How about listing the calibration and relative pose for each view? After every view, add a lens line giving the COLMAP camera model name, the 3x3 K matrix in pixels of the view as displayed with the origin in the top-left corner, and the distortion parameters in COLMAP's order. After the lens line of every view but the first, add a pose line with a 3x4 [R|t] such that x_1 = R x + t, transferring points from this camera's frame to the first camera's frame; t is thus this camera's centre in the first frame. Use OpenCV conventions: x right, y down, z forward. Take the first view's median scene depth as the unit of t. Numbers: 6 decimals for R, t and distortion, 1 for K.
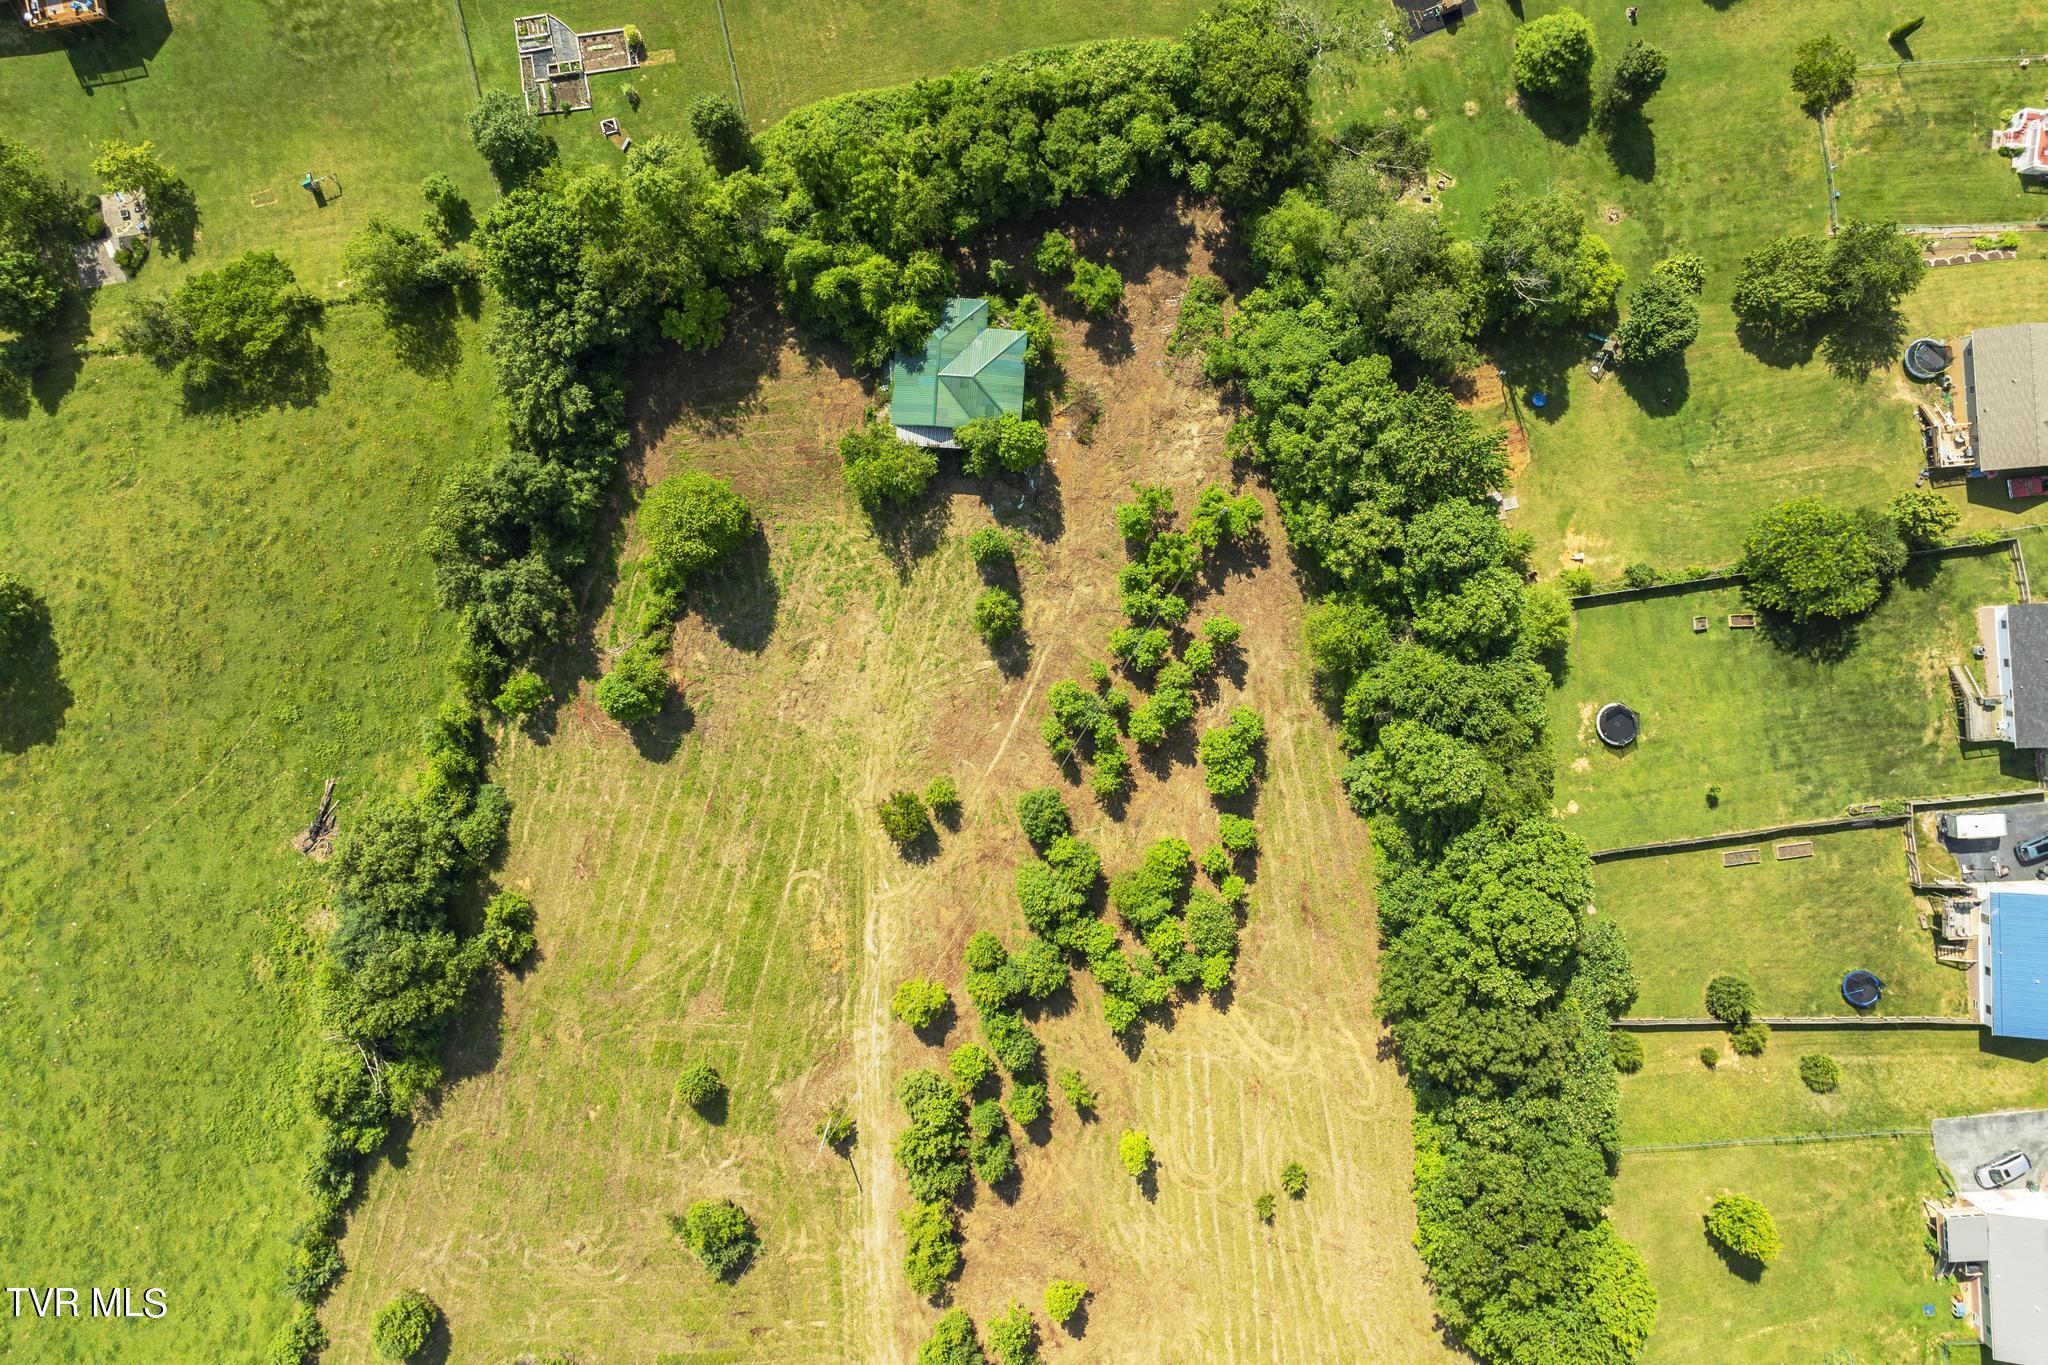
lens RADIAL K [[1437.1, 0, 1033.7], [0, 1437.1, 620.2], [0, 0, 1]] dist [-0.032230, 0.020855]
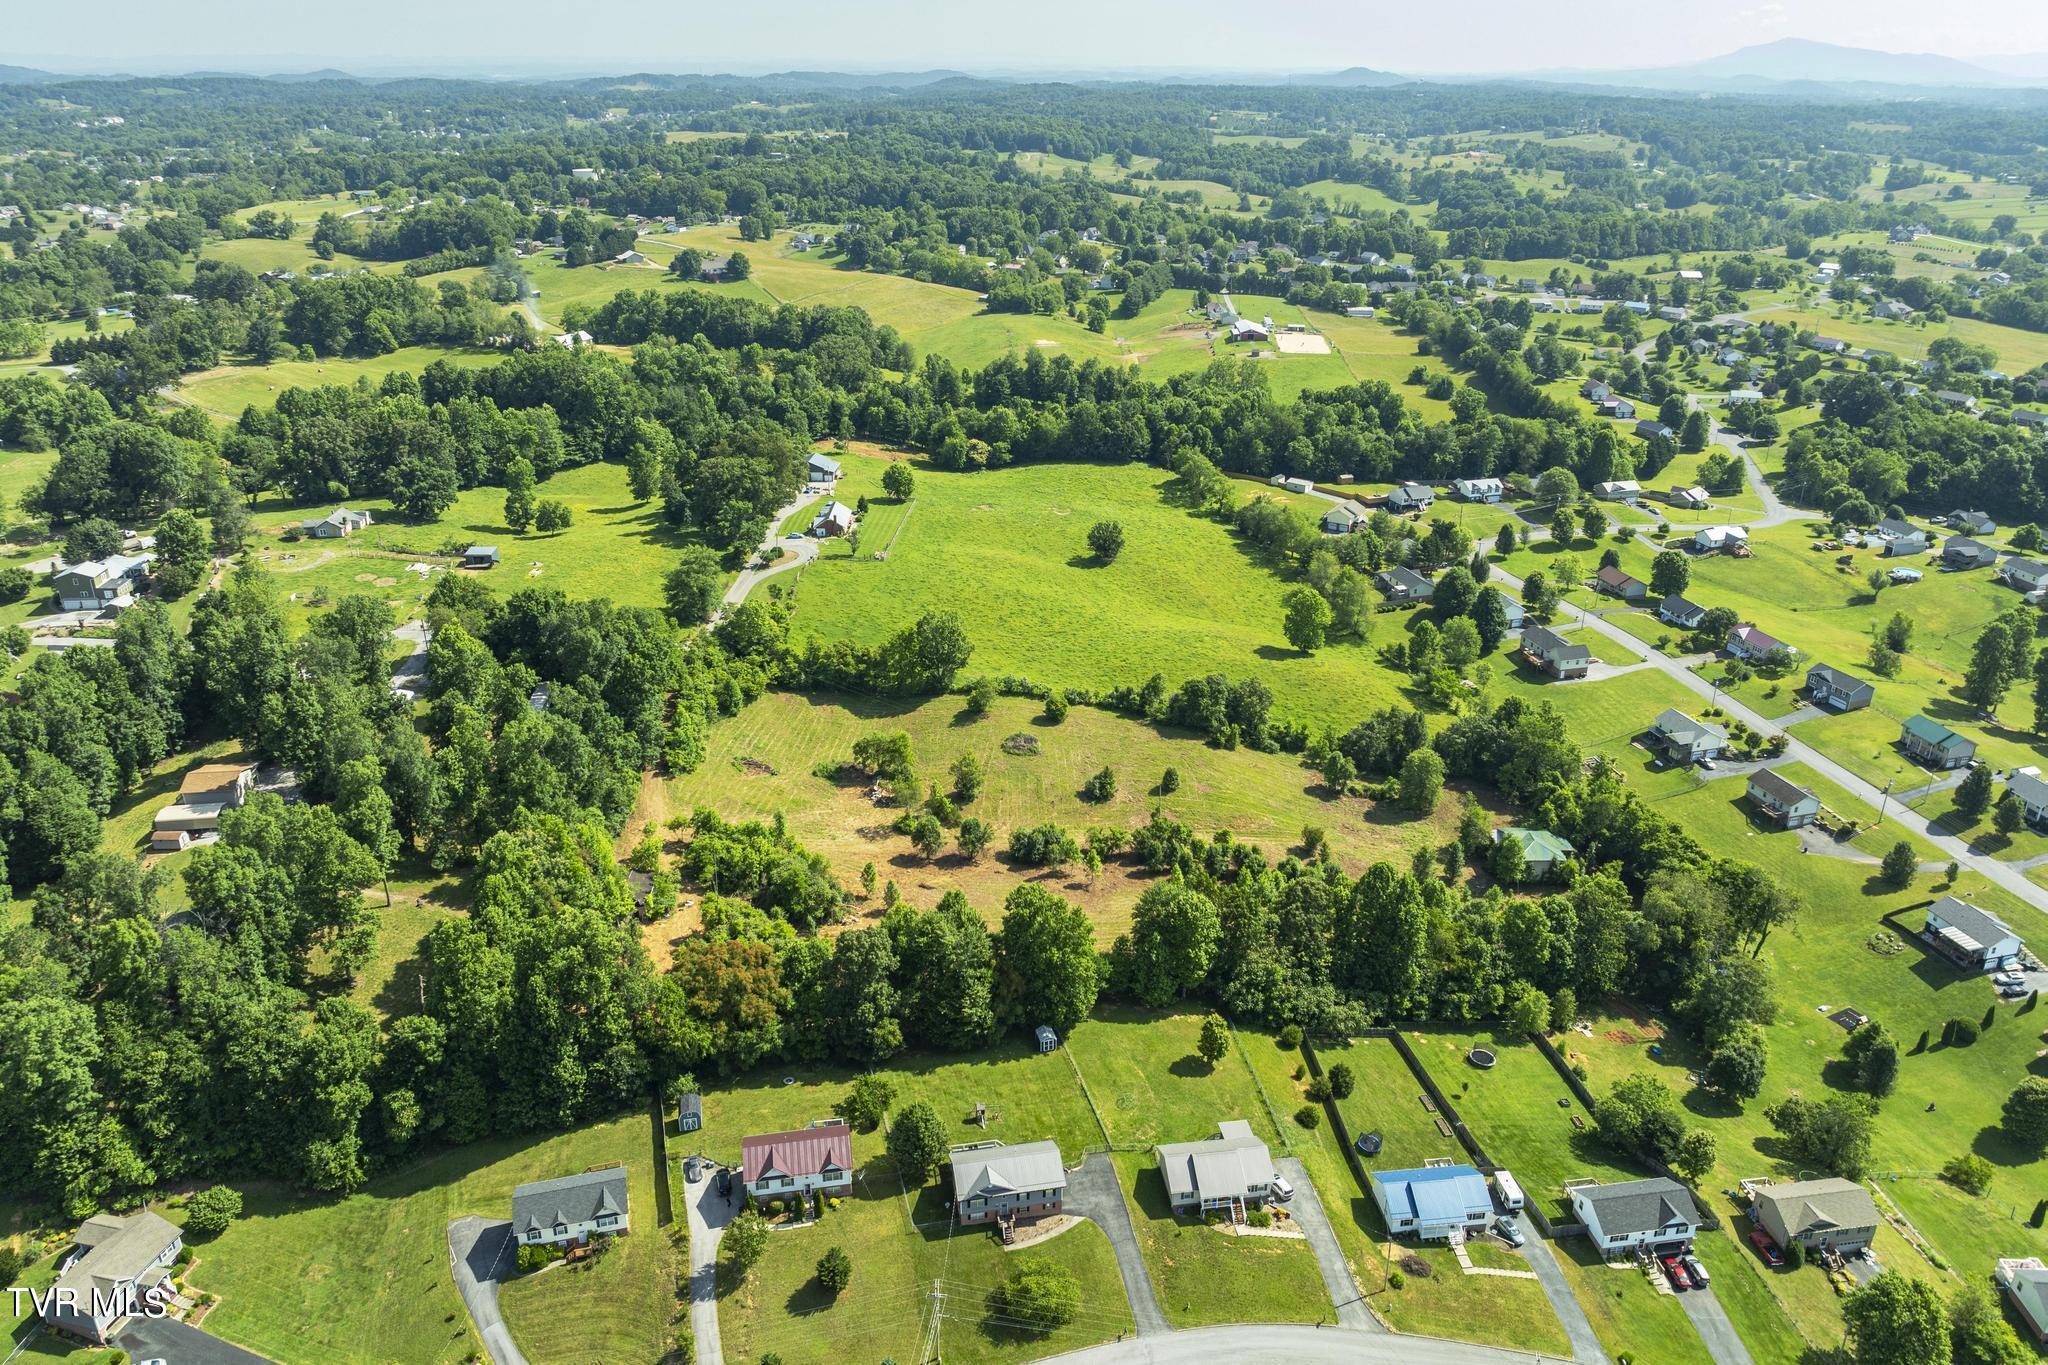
lens RADIAL K [[1437.1, 0, 1034.4], [0, 1437.1, 677.6], [0, 0, 1]] dist [-0.032230, 0.020855]
pose [[0.072350, 0.402447, -0.912580, 1.644761], [-0.996895, 0.000665, -0.078741, 0.693590], [-0.031082, 0.915443, 0.401246, -0.007470]]
